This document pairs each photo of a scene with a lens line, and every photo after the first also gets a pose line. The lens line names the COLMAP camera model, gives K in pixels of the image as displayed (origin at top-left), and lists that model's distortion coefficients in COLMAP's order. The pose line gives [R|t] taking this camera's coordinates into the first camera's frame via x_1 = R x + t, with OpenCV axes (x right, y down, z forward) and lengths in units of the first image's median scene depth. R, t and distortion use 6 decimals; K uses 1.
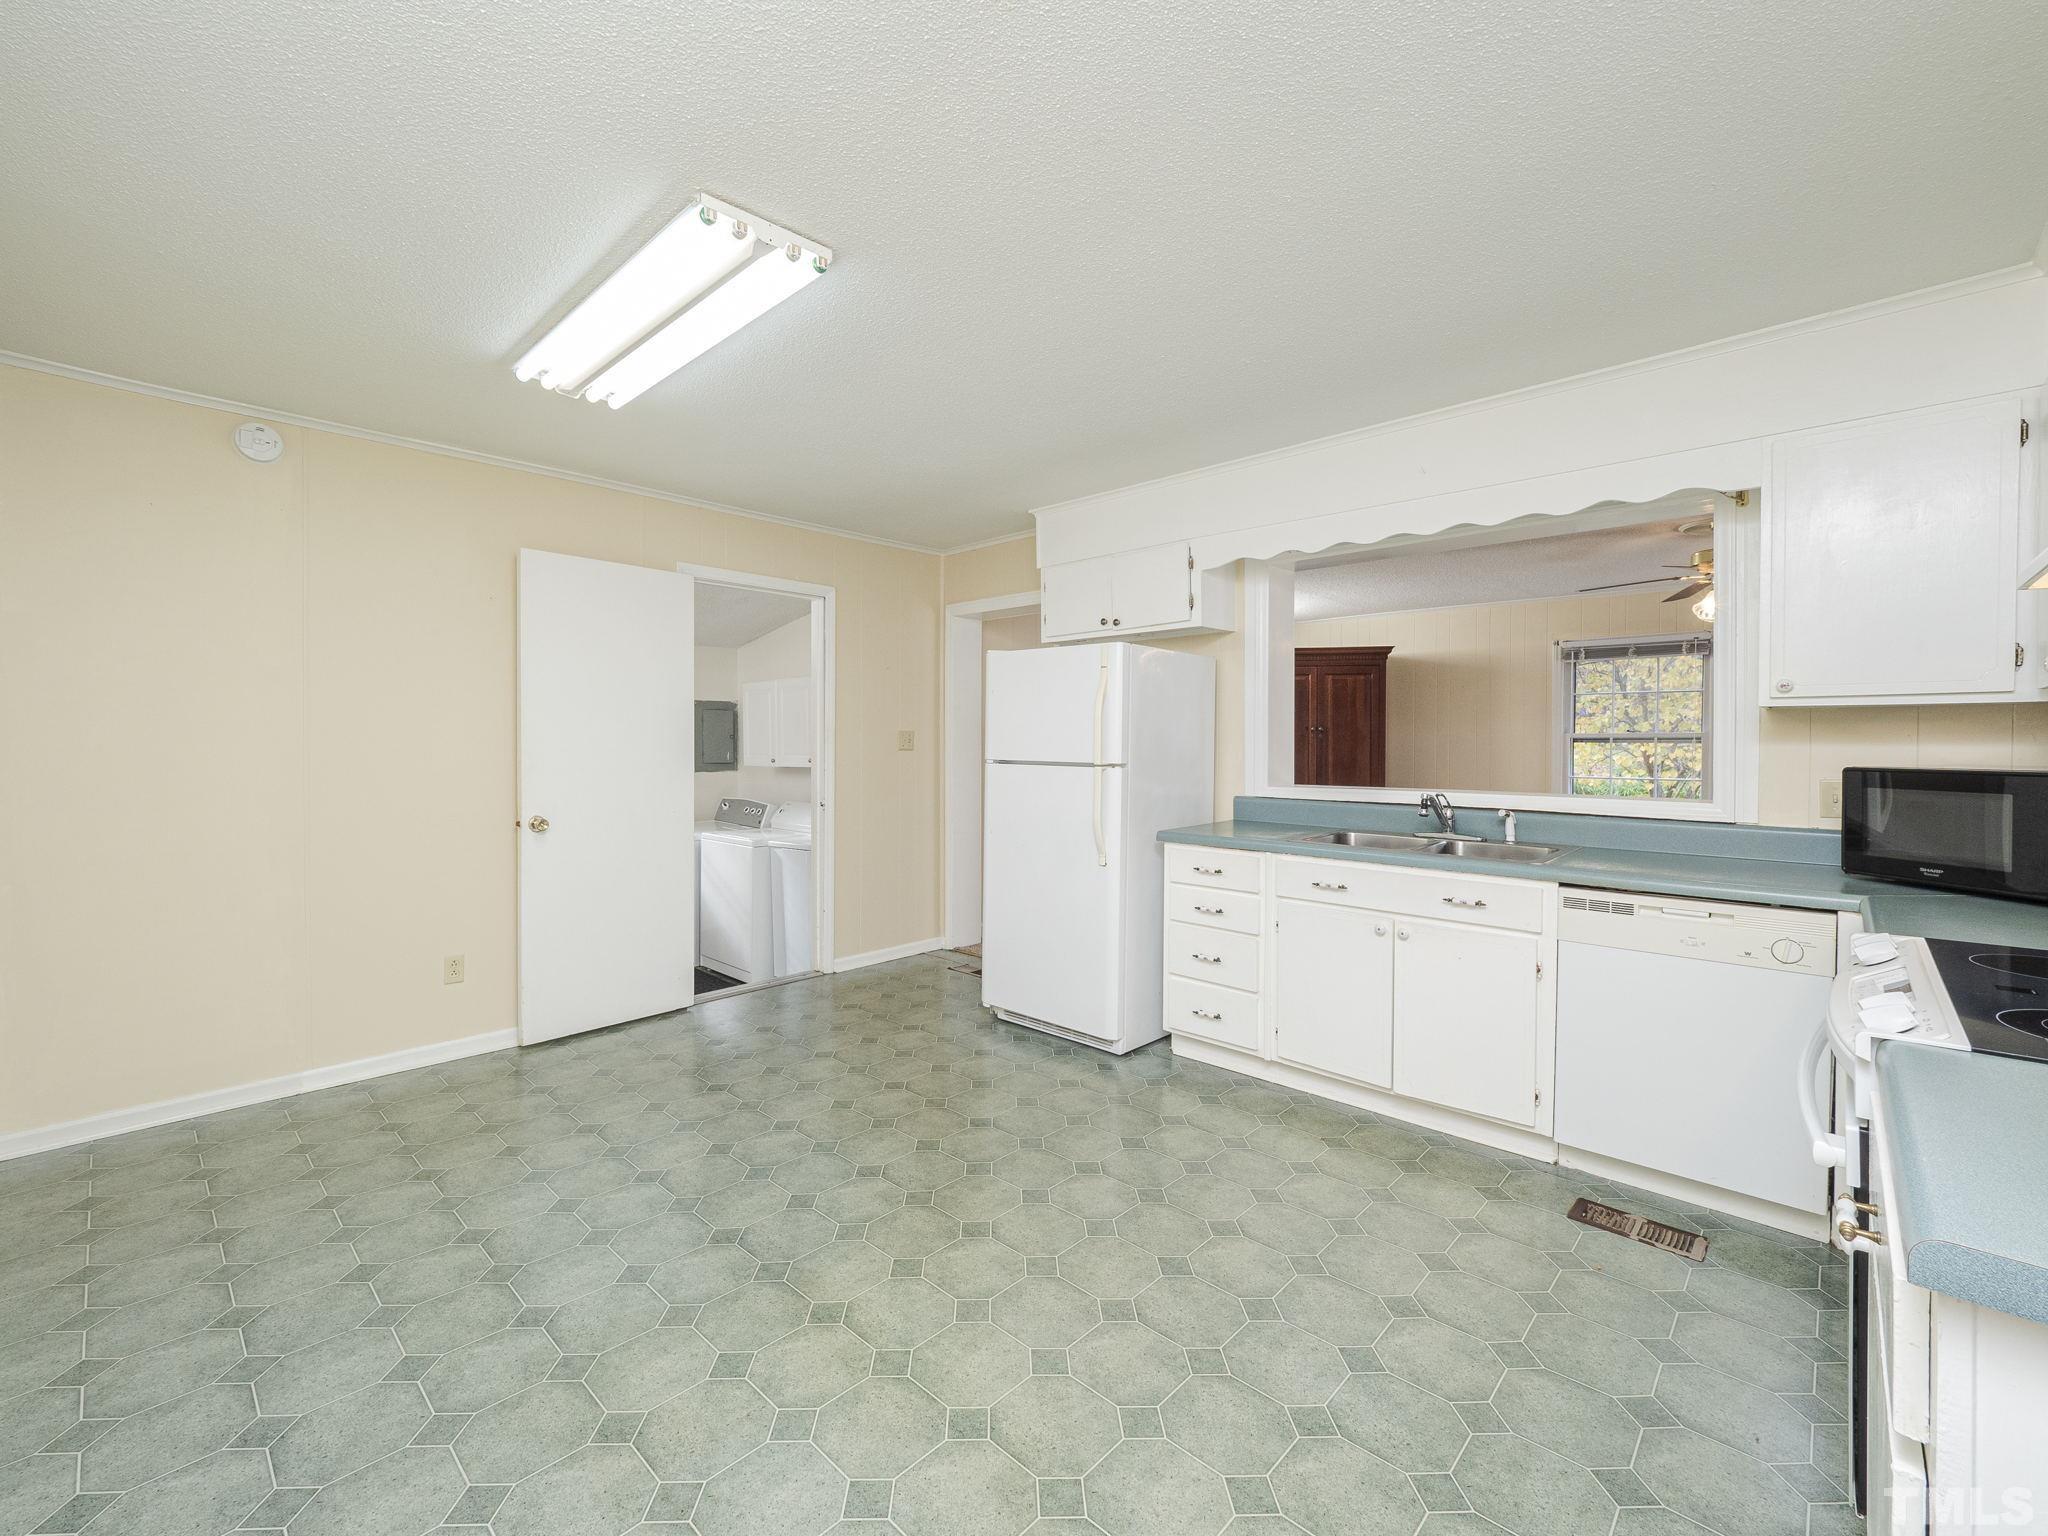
lens RADIAL K [[872.1, 0, 1022.3], [0, 872.1, 759.3], [0, 0, 1]] dist [-0.000727, -0.000389]
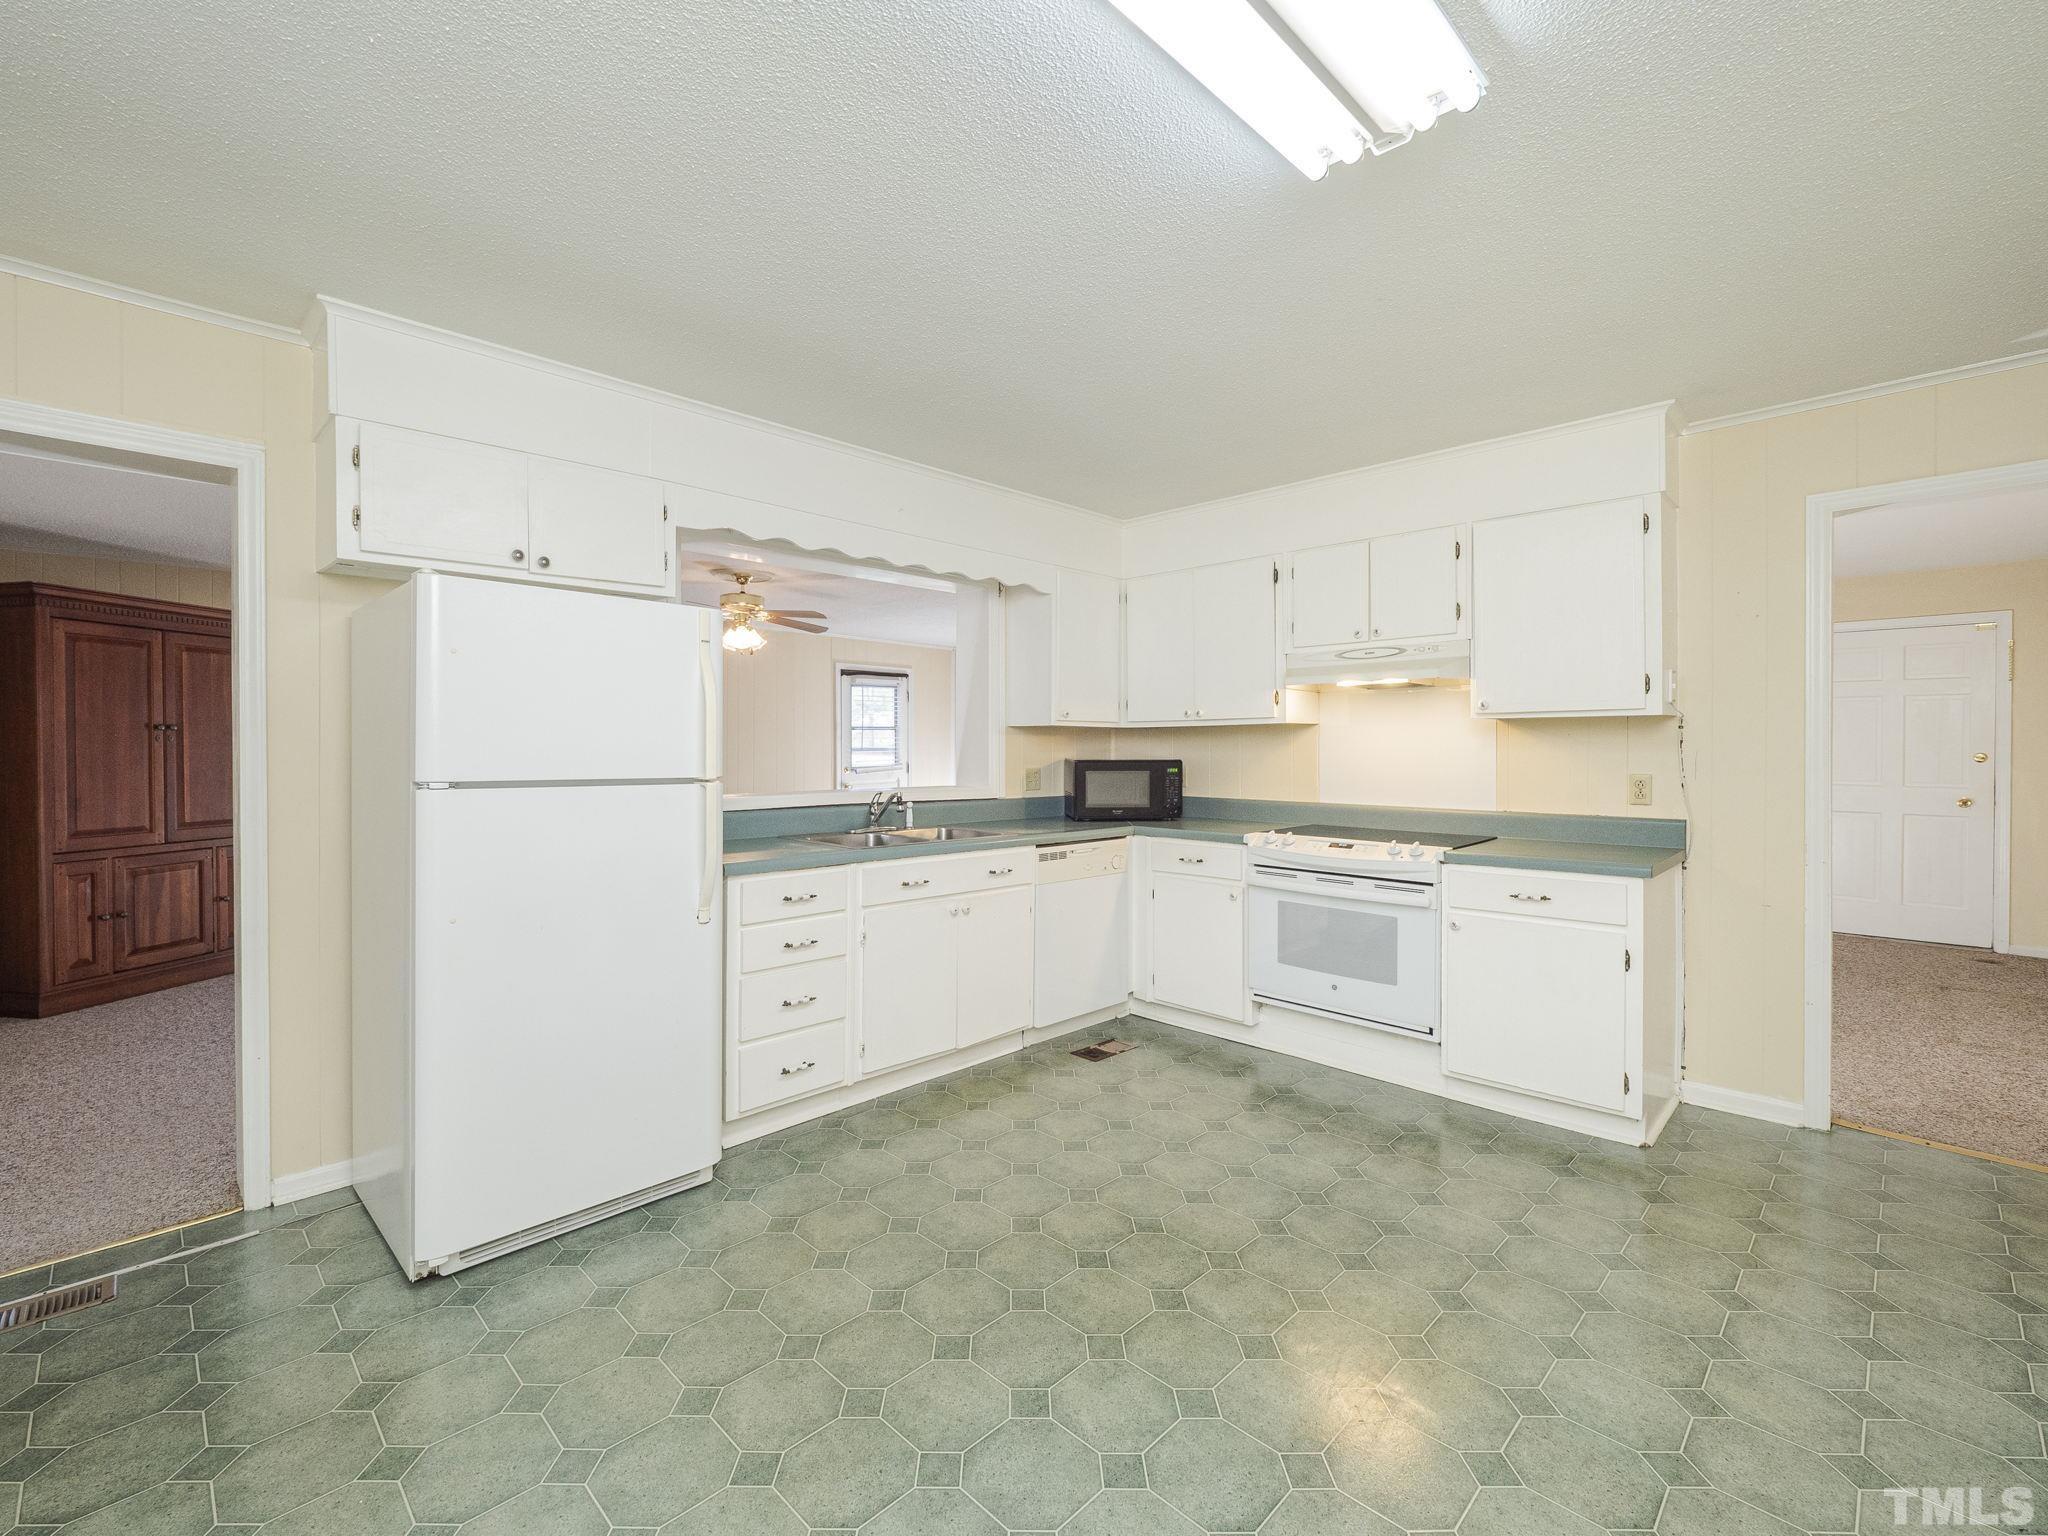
lens RADIAL K [[872.1, 0, 1043.6], [0, 872.1, 751.0], [0, 0, 1]] dist [-0.000727, -0.000389]
pose [[0.038673, -0.007380, 0.999225, -0.747670], [0.018912, 0.999799, 0.006652, -0.019968], [-0.999073, 0.018640, 0.038804, 0.863691]]
